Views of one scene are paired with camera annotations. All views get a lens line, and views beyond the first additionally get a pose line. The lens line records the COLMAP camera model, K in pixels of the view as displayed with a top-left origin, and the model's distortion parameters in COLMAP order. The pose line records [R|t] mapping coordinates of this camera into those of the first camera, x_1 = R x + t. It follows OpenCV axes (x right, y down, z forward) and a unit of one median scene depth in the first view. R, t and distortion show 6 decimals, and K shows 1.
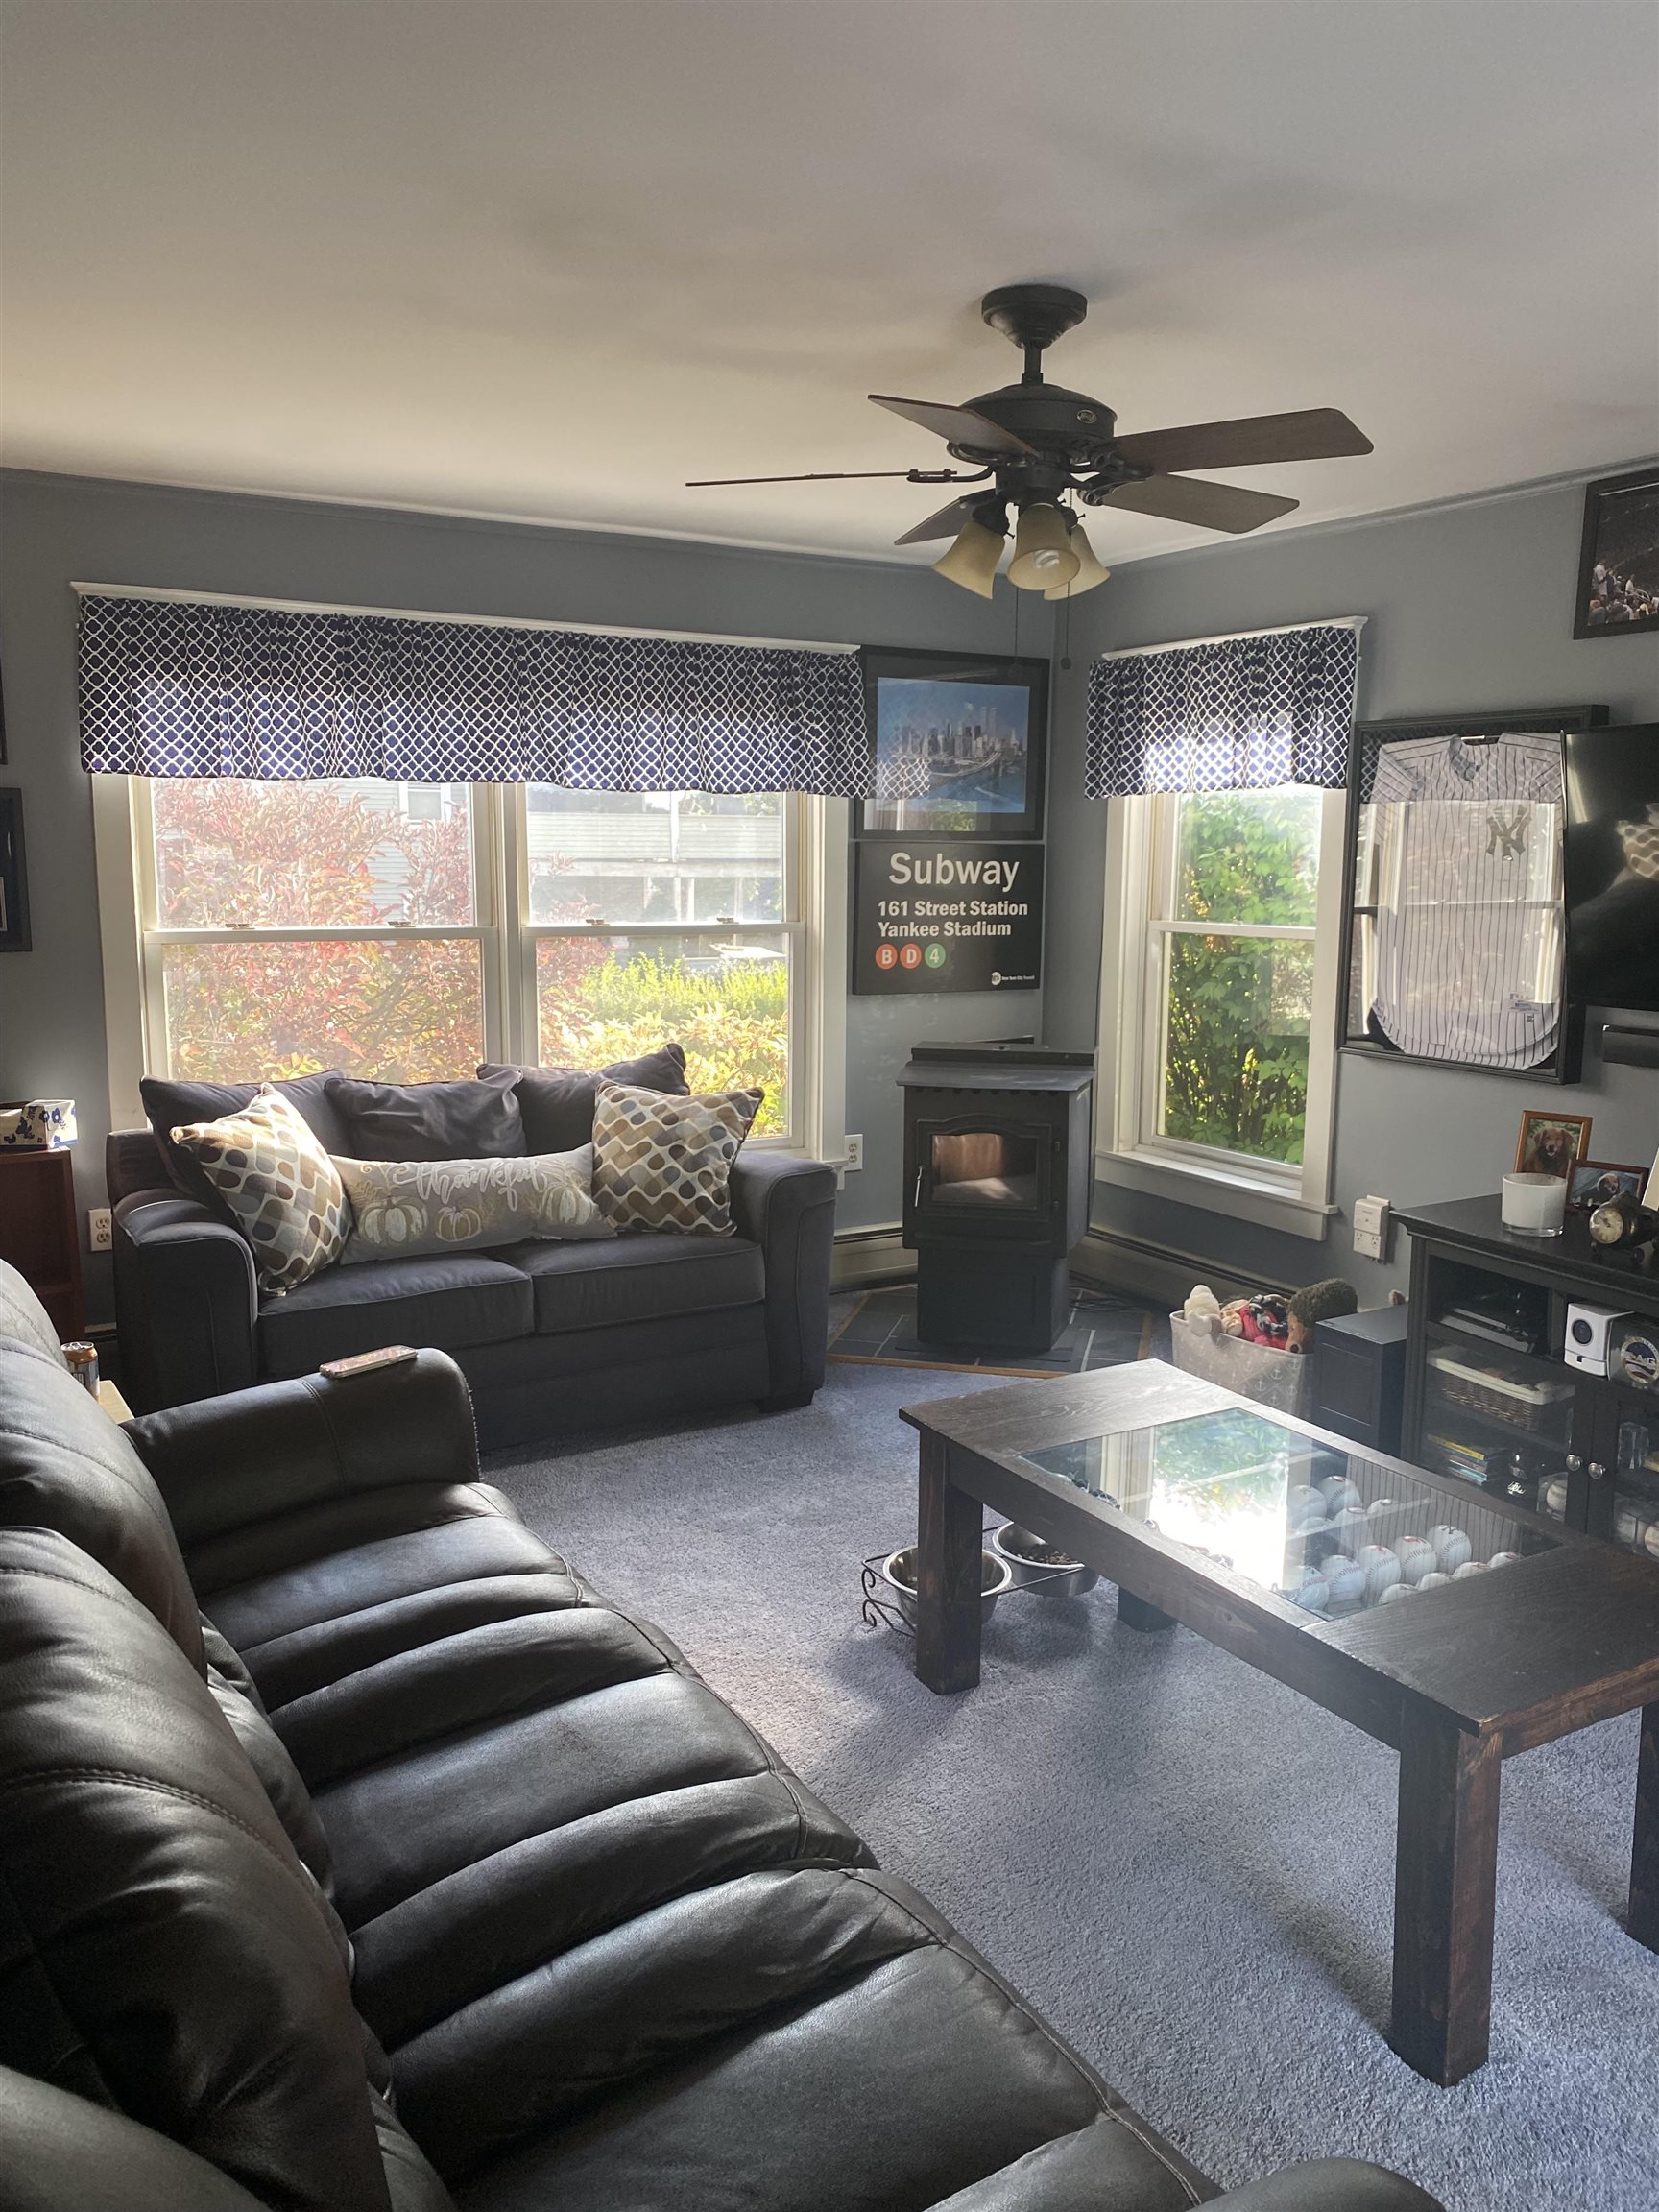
lens RADIAL K [[1699.1, 0, 838.6], [0, 1699.1, 1100.5], [0, 0, 1]] dist [0.042804, -0.045118]
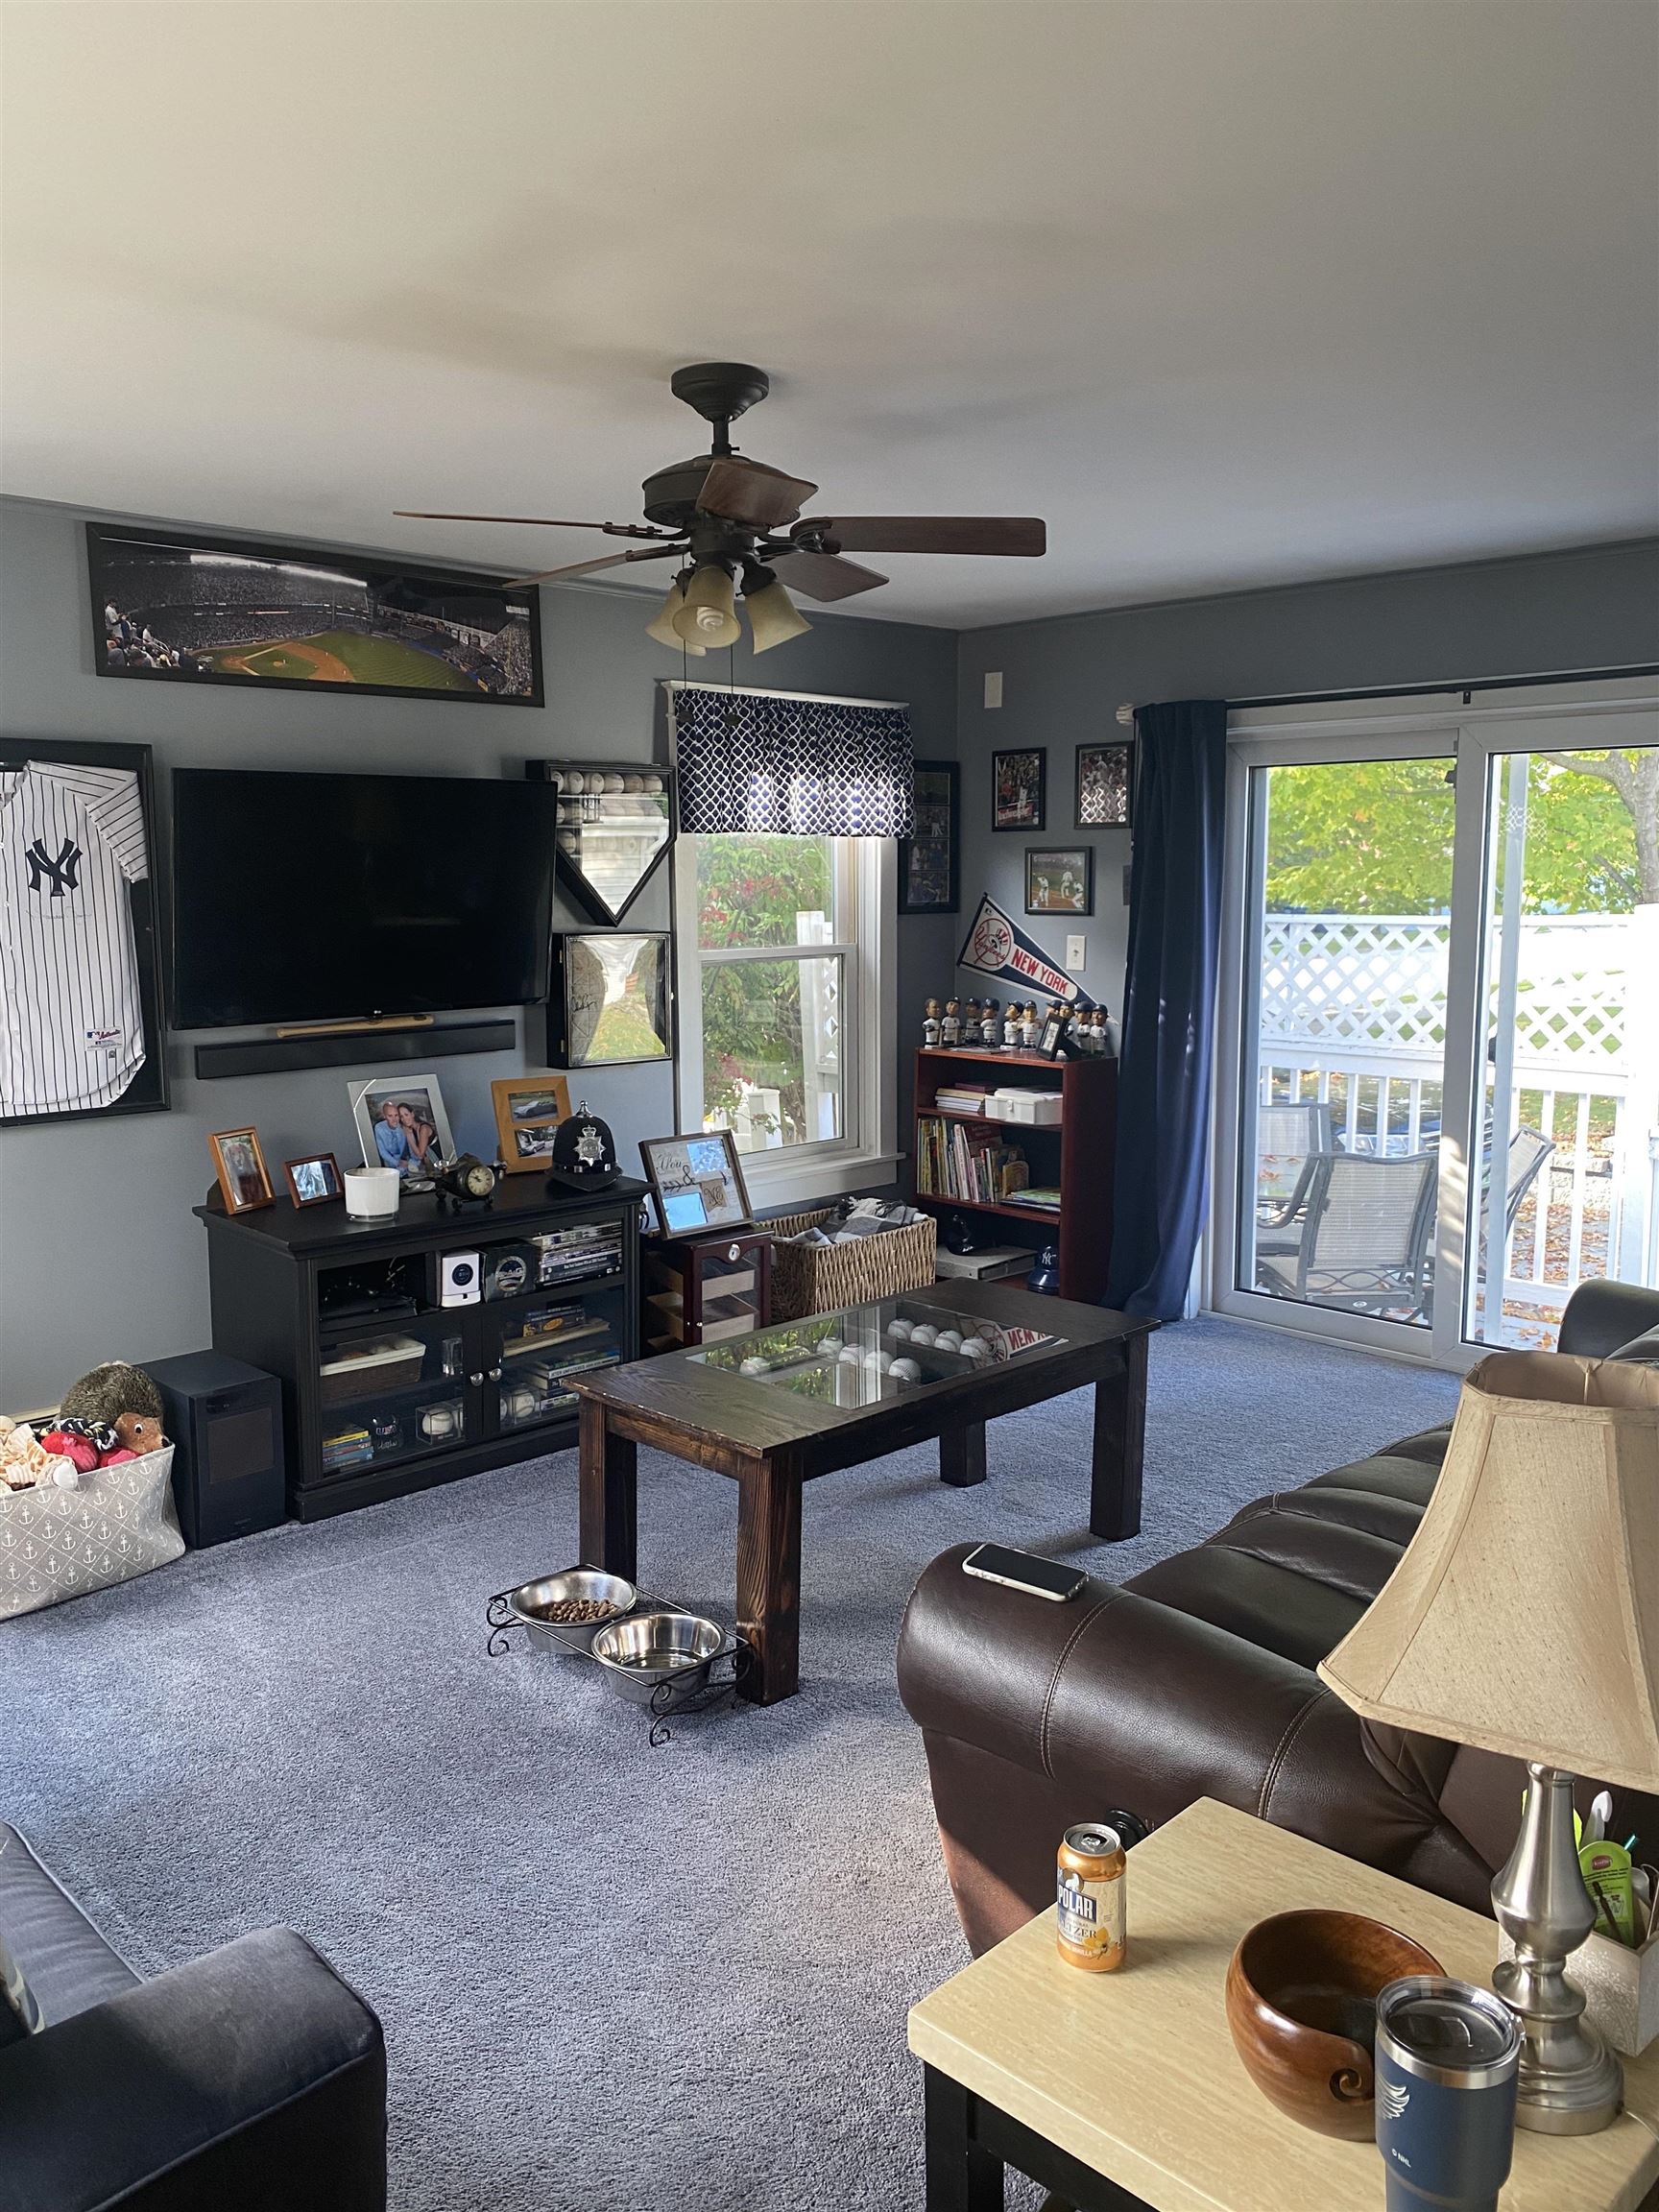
lens RADIAL K [[1699.1, 0, 845.8], [0, 1699.1, 1087.2], [0, 0, 1]] dist [0.042804, -0.045118]
pose [[-0.233279, -0.132685, 0.963315, -0.680851], [0.152199, 0.973455, 0.170939, -0.139985], [-0.960425, 0.186492, -0.206892, 0.837181]]
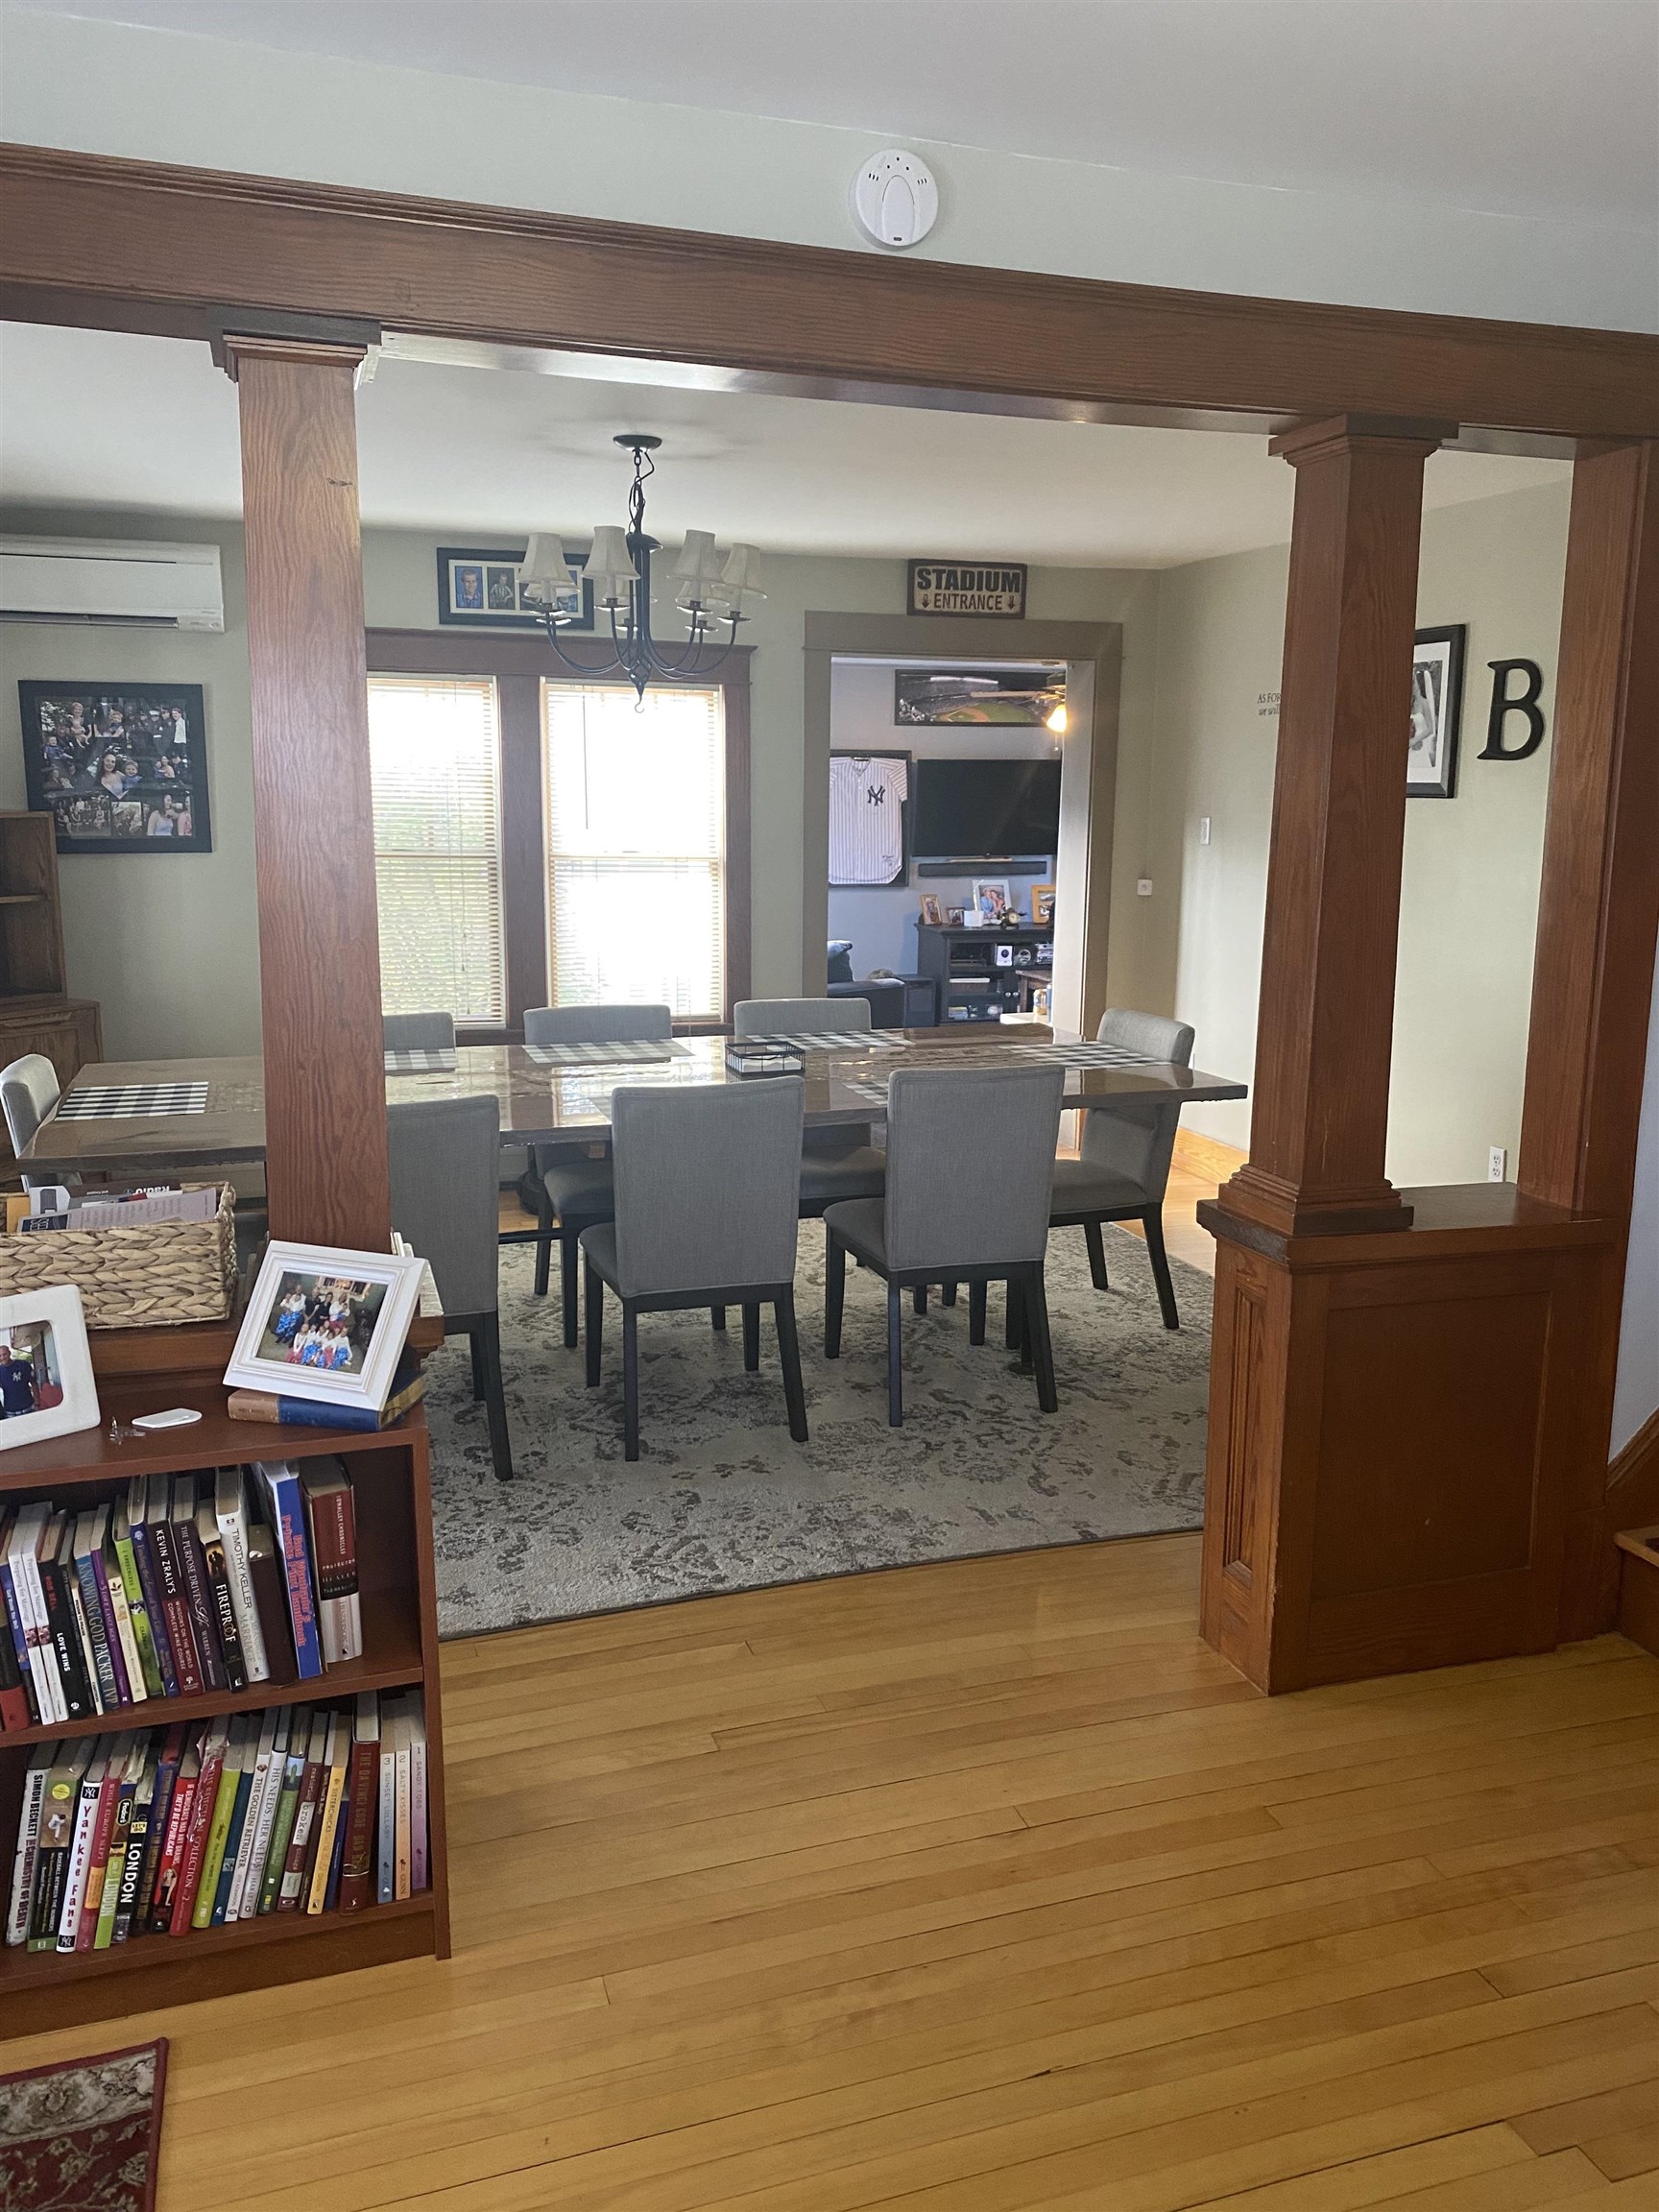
lens RADIAL K [[1699.1, 0, 820.2], [0, 1699.1, 1115.2], [0, 0, 1]] dist [0.042804, -0.045118]
pose [[0.233883, -0.186108, 0.954287, -2.384394], [0.144913, 0.977218, 0.155064, -0.098158], [-0.961405, 0.102022, 0.255524, 0.476957]]
